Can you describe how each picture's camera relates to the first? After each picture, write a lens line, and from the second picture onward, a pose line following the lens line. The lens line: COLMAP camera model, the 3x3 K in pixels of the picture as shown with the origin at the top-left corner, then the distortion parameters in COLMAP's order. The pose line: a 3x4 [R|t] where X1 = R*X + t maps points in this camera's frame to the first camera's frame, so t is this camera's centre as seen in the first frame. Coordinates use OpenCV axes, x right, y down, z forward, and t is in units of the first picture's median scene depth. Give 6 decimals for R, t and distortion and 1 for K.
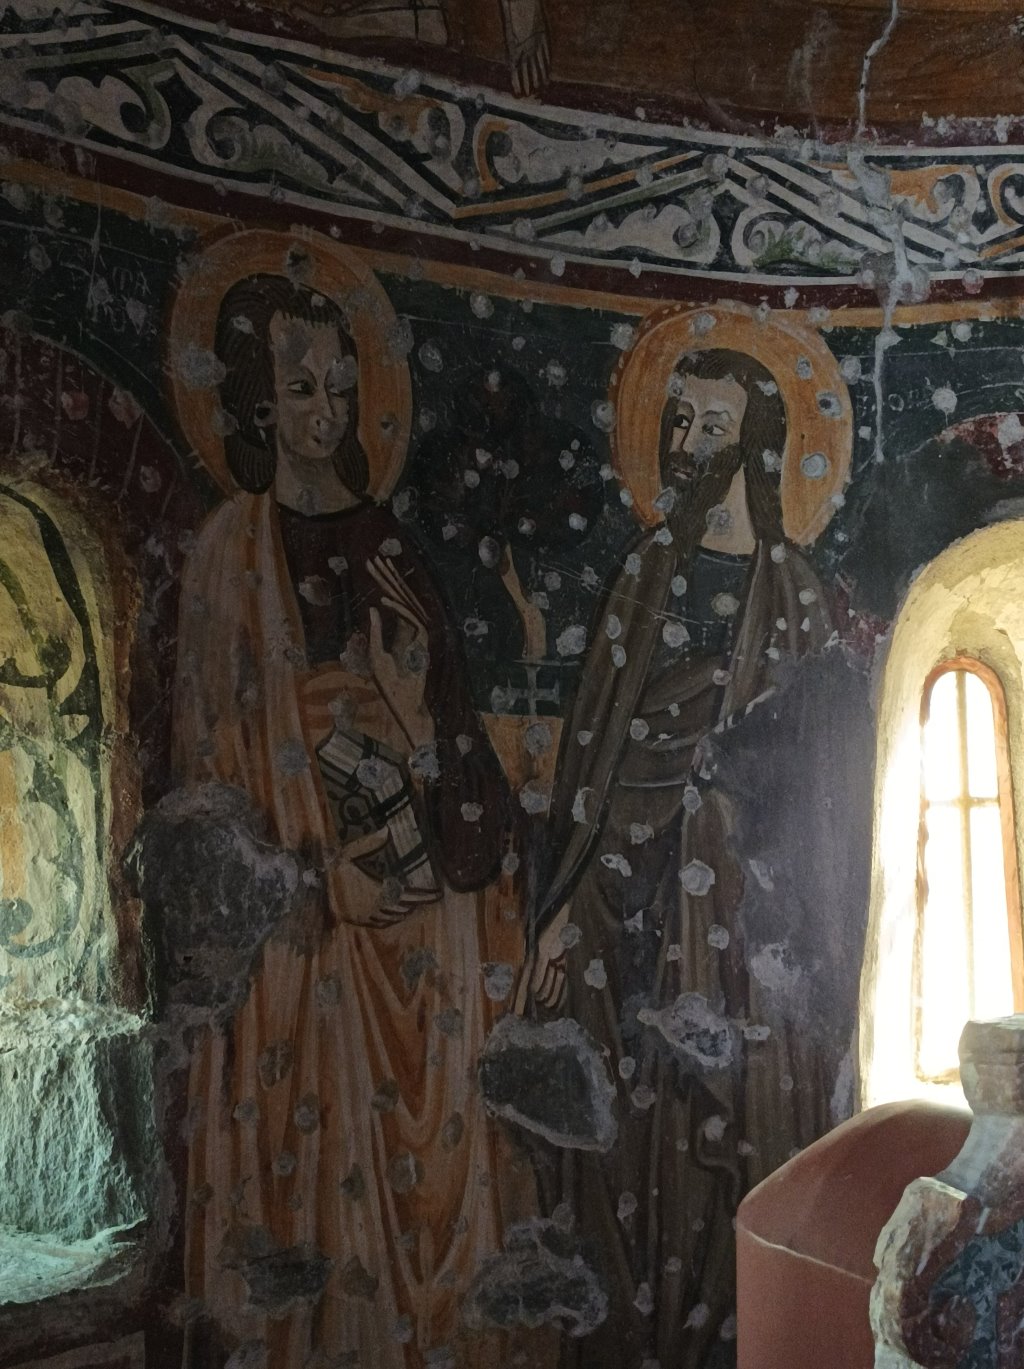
lens RADIAL K [[1743.6, 0, 509.4], [0, 1743.6, 683.3], [0, 0, 1]] dist [0.077938, -0.203000]
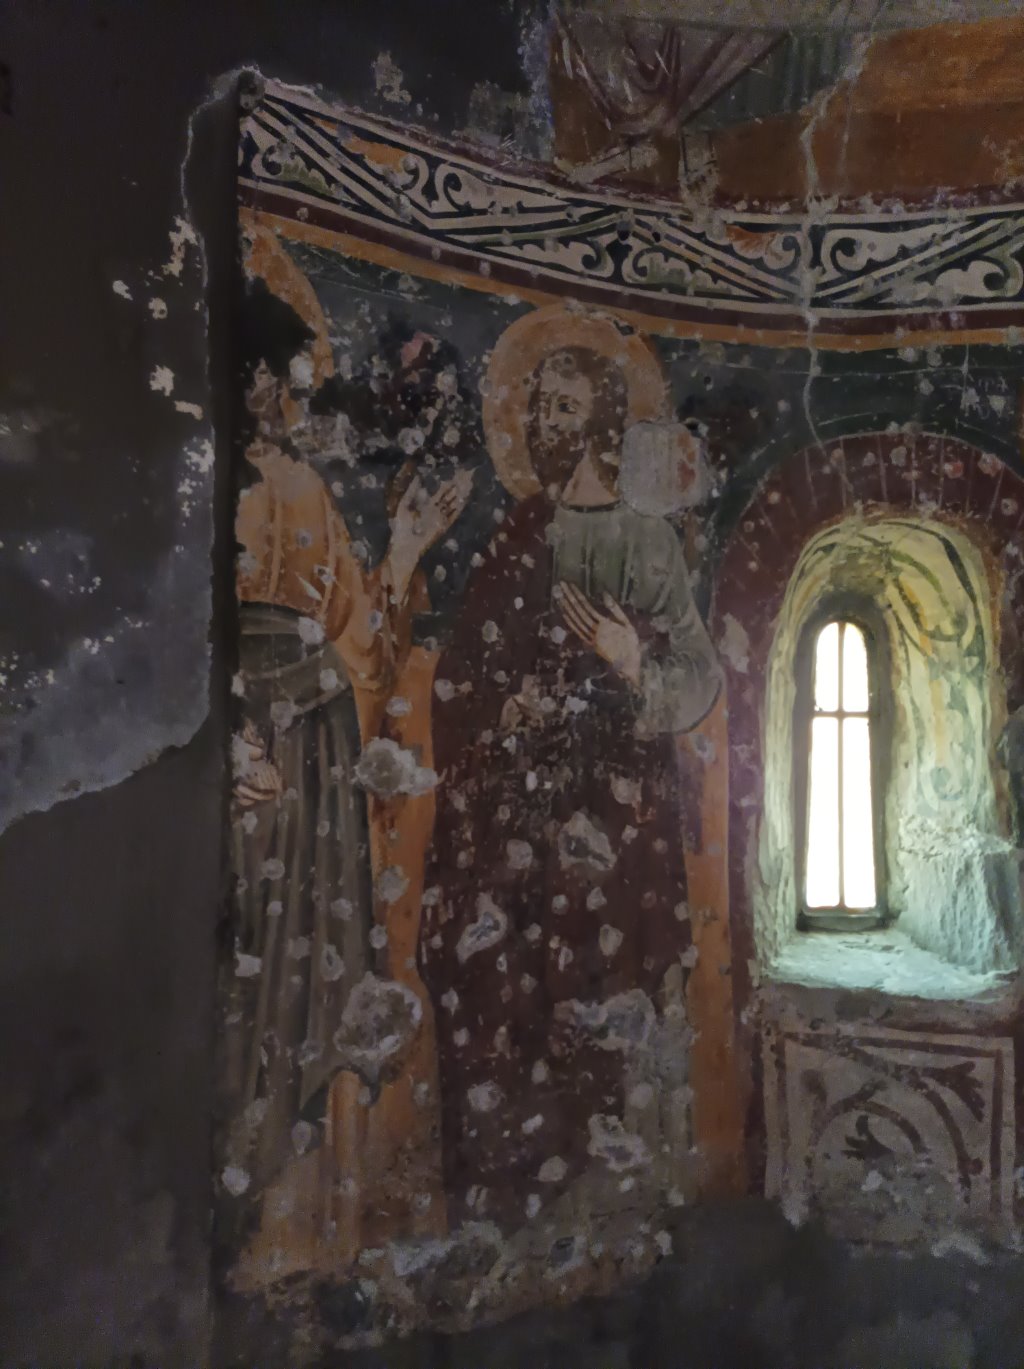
lens RADIAL K [[1011.1, 0, 512.9], [0, 1011.1, 682.2], [0, 0, 1]] dist [0.044310, -0.031205]
pose [[0.576934, -0.013163, -0.816685, 0.255070], [0.034274, 0.999380, 0.008104, 0.017035], [0.816072, -0.032667, 0.577027, 0.084204]]
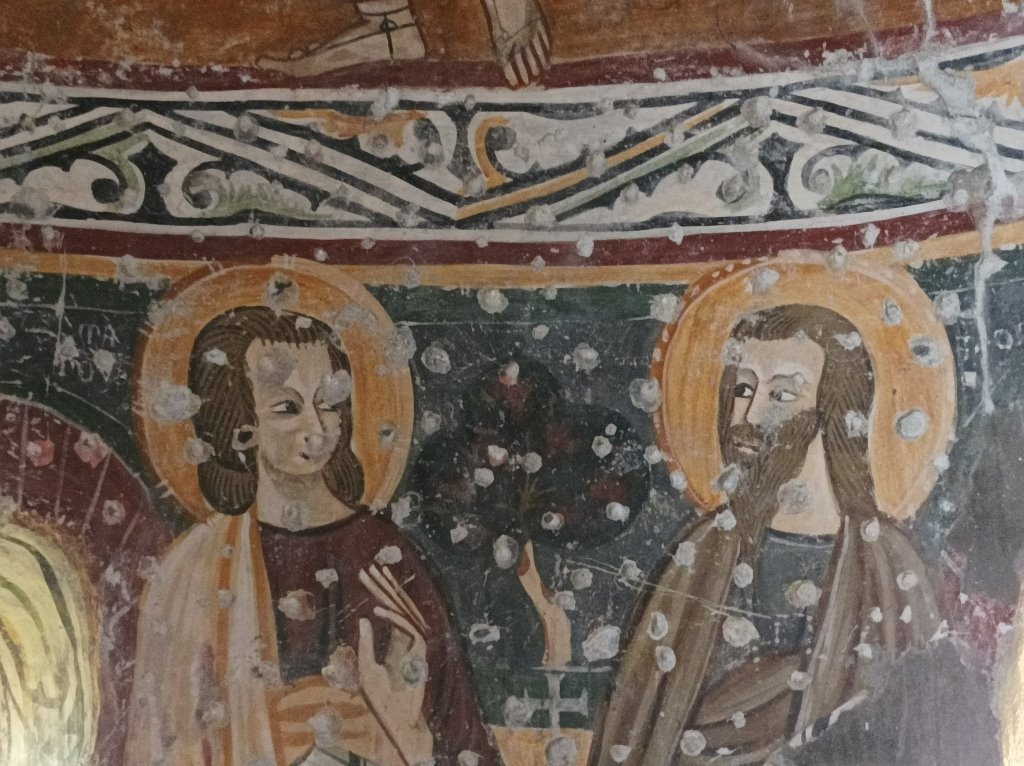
lens RADIAL K [[1748.0, 0, 512.0], [0, 1748.0, 383.0], [0, 0, 1]] dist [0.157035, -0.779377]
pose [[0.829395, -0.105020, -0.548703, 0.532122], [0.025344, 0.988234, -0.150836, -0.022717], [0.558087, 0.111196, 0.822298, 0.209936]]
